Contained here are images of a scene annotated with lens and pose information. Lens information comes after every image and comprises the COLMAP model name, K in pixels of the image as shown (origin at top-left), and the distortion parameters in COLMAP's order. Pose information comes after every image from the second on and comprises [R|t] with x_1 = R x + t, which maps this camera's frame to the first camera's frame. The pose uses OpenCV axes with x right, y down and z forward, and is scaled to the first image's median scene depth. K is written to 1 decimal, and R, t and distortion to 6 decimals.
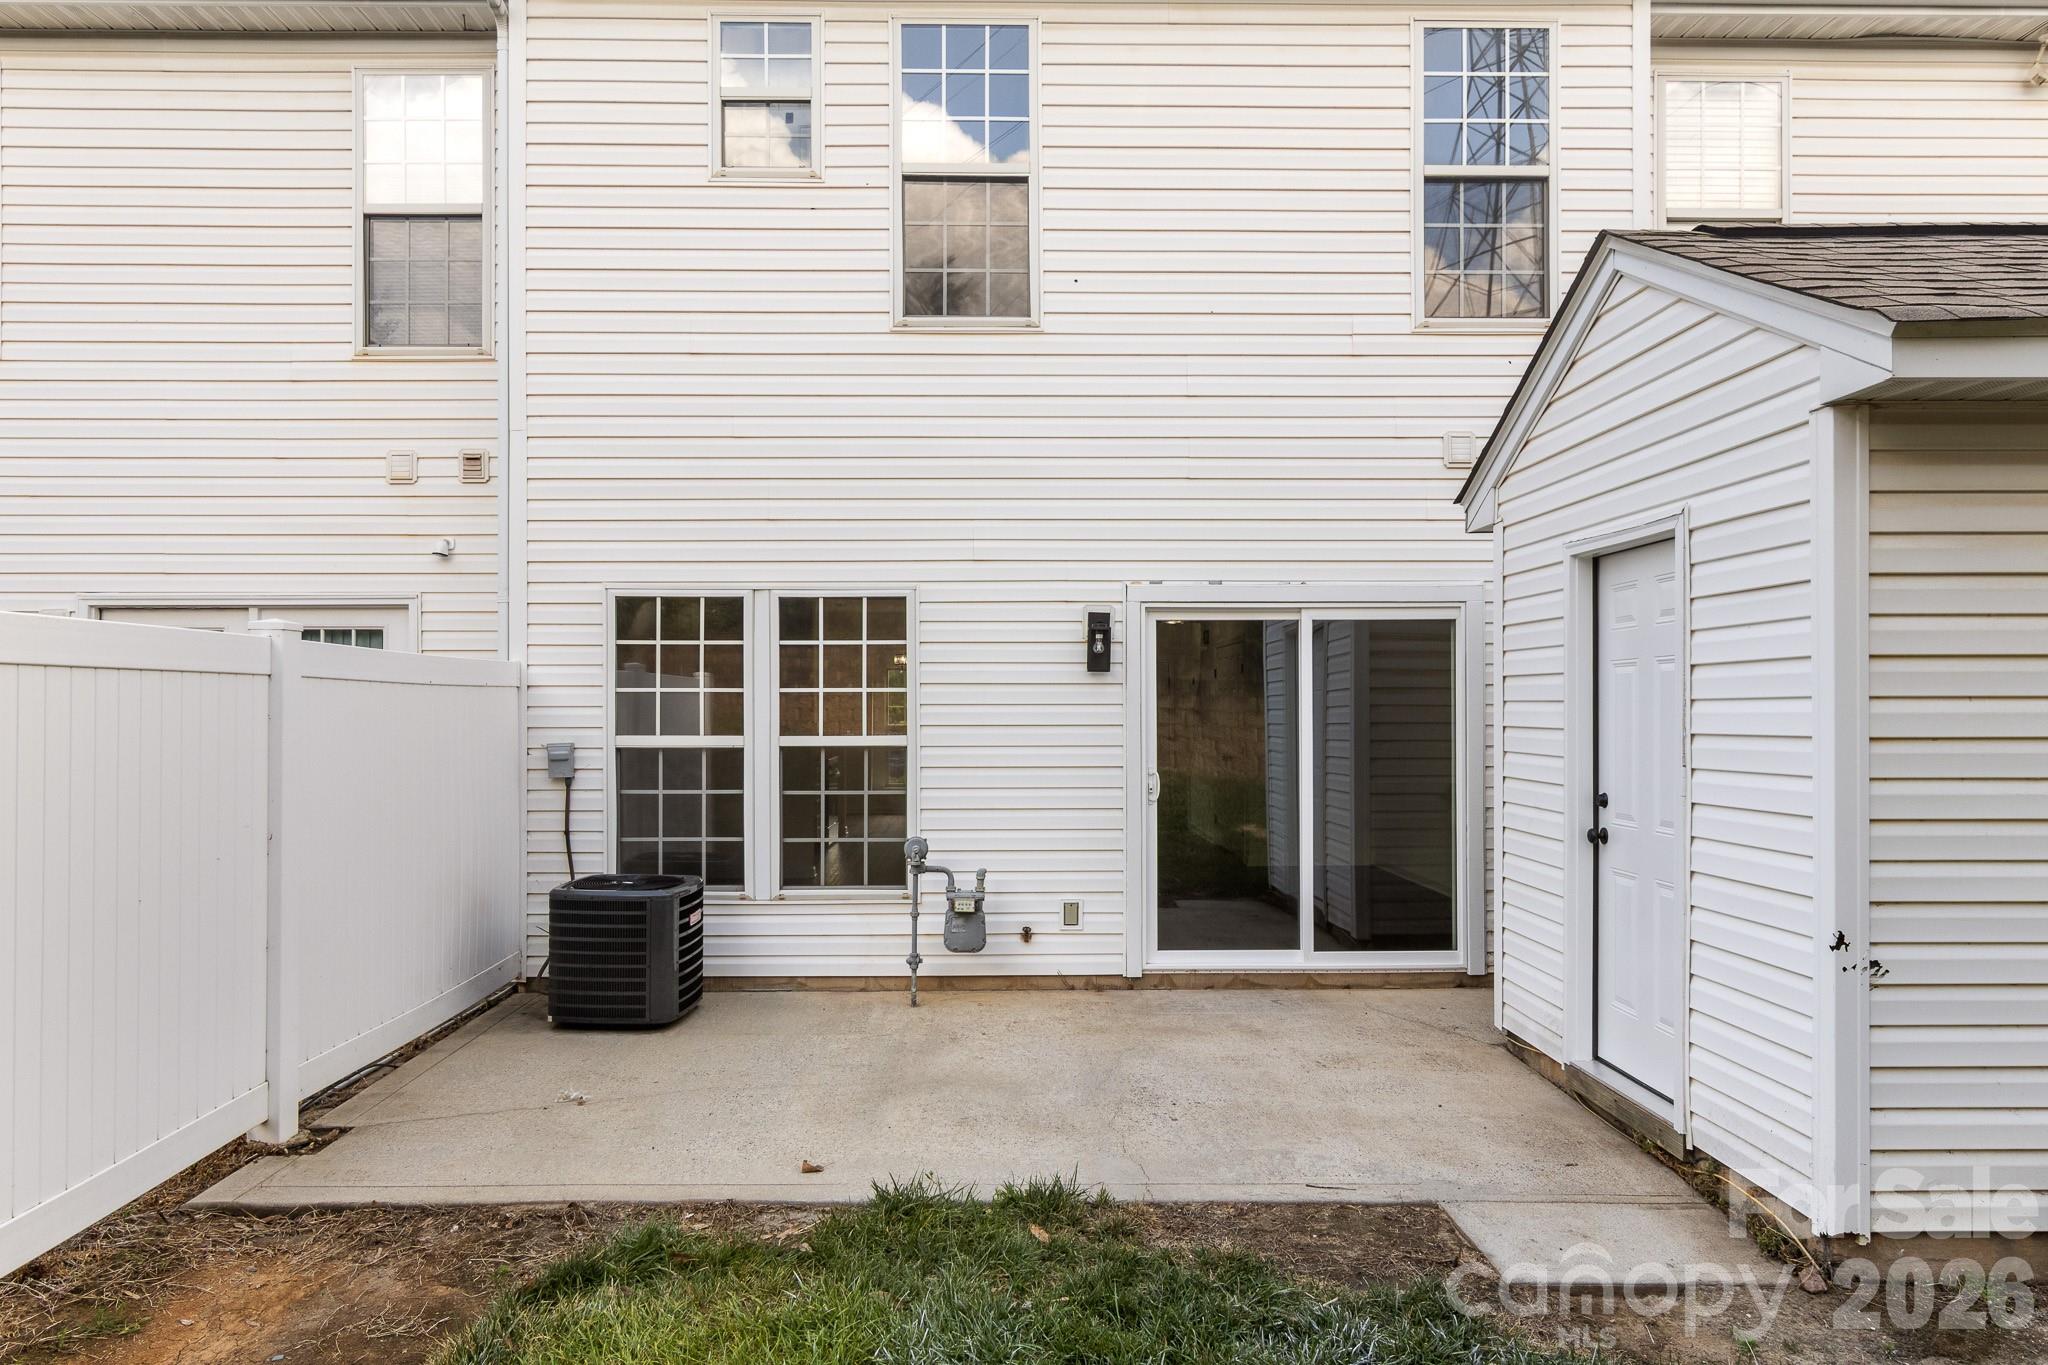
lens RADIAL K [[1320.3, 0, 1025.6], [0, 1320.3, 701.0], [0, 0, 1]] dist [0.000795, 0.000398]
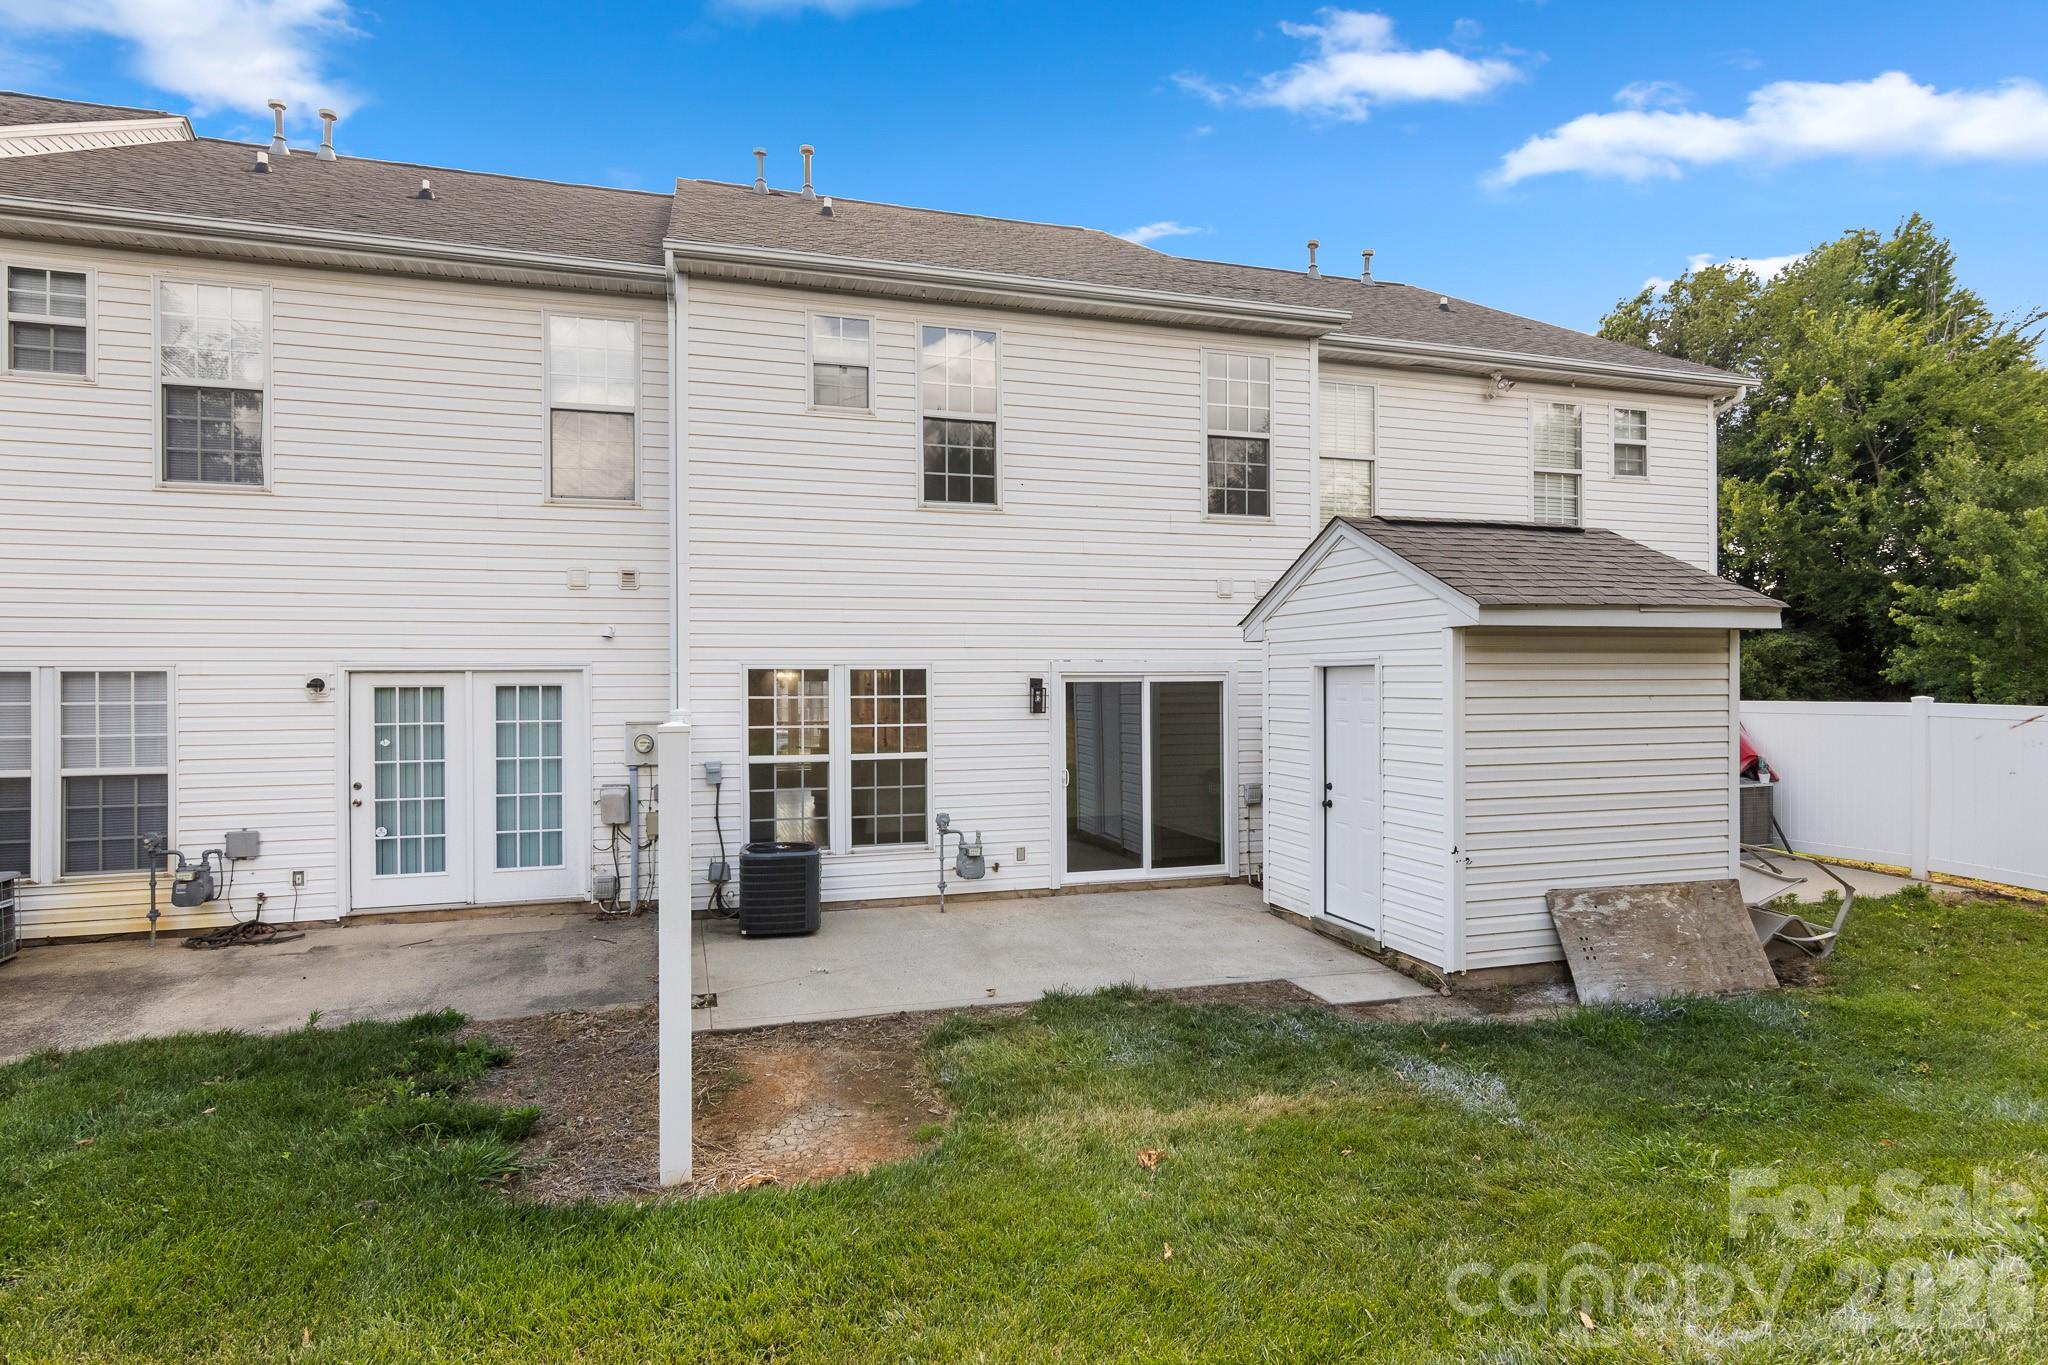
lens RADIAL K [[1064.6, 0, 1024.0], [0, 1064.6, 682.5], [0, 0, 1]] dist [0.001306, -0.000519]
pose [[0.960795, -0.002345, 0.277249, -0.349095], [0.000929, 0.999986, 0.005239, -0.069665], [-0.277257, -0.004776, 0.960784, -0.333310]]
